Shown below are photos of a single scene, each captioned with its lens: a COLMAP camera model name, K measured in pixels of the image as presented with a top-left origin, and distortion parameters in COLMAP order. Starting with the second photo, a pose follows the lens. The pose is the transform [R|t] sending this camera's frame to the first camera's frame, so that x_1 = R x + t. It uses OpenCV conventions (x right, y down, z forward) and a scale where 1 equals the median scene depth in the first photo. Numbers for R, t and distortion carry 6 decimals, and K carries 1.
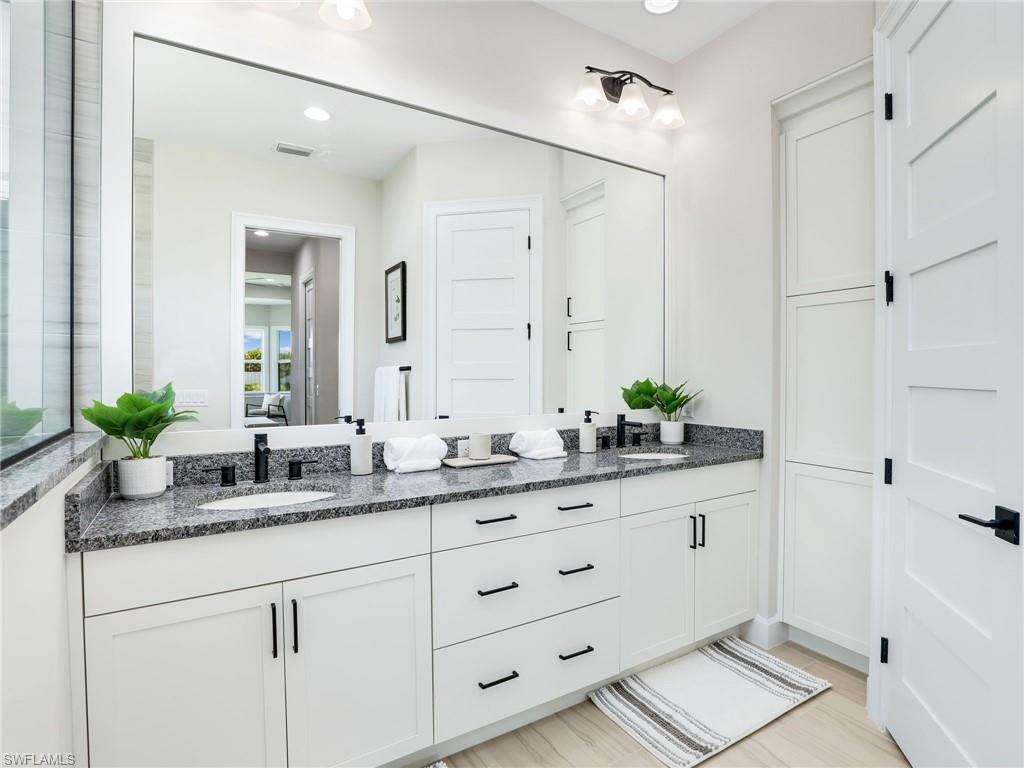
lens RADIAL K [[542.5, 0, 519.2], [0, 542.5, 376.6], [0, 0, 1]] dist [-0.037322, 0.005563]
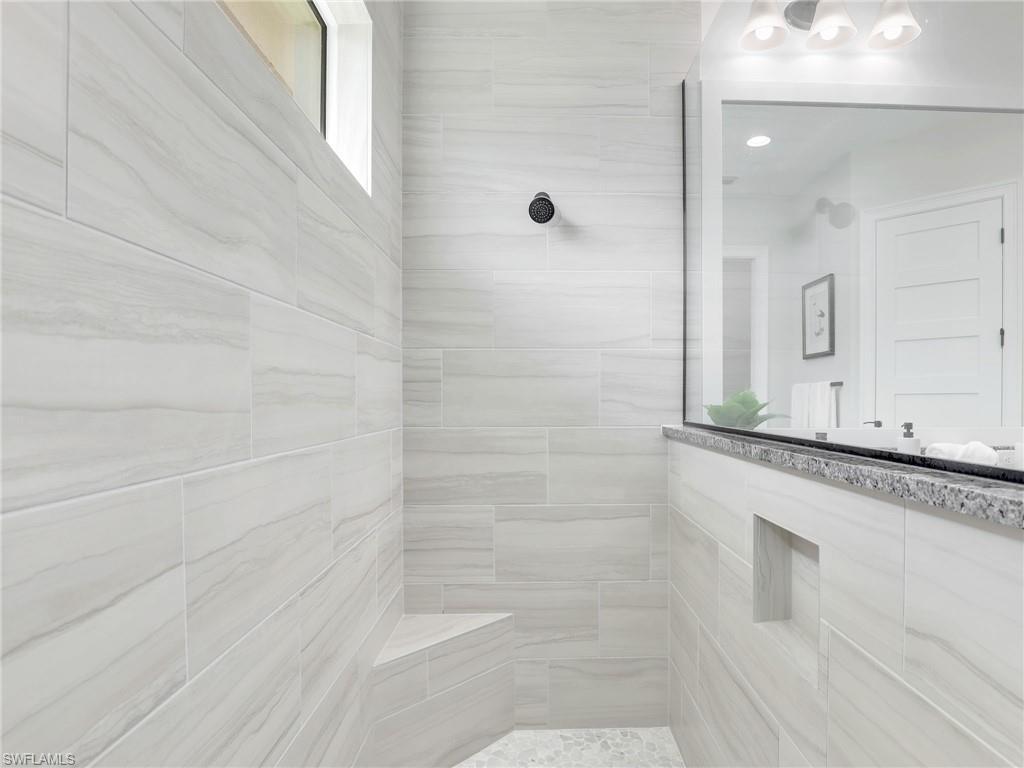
lens RADIAL K [[562.5, 0, 526.6], [0, 562.5, 398.1], [0, 0, 1]] dist [-0.017900, 0.000426]
pose [[0.865475, -0.005011, -0.500927, -0.429781], [-0.000442, 0.999942, -0.010765, 0.047577], [0.500952, 0.009538, 0.865422, -0.315853]]
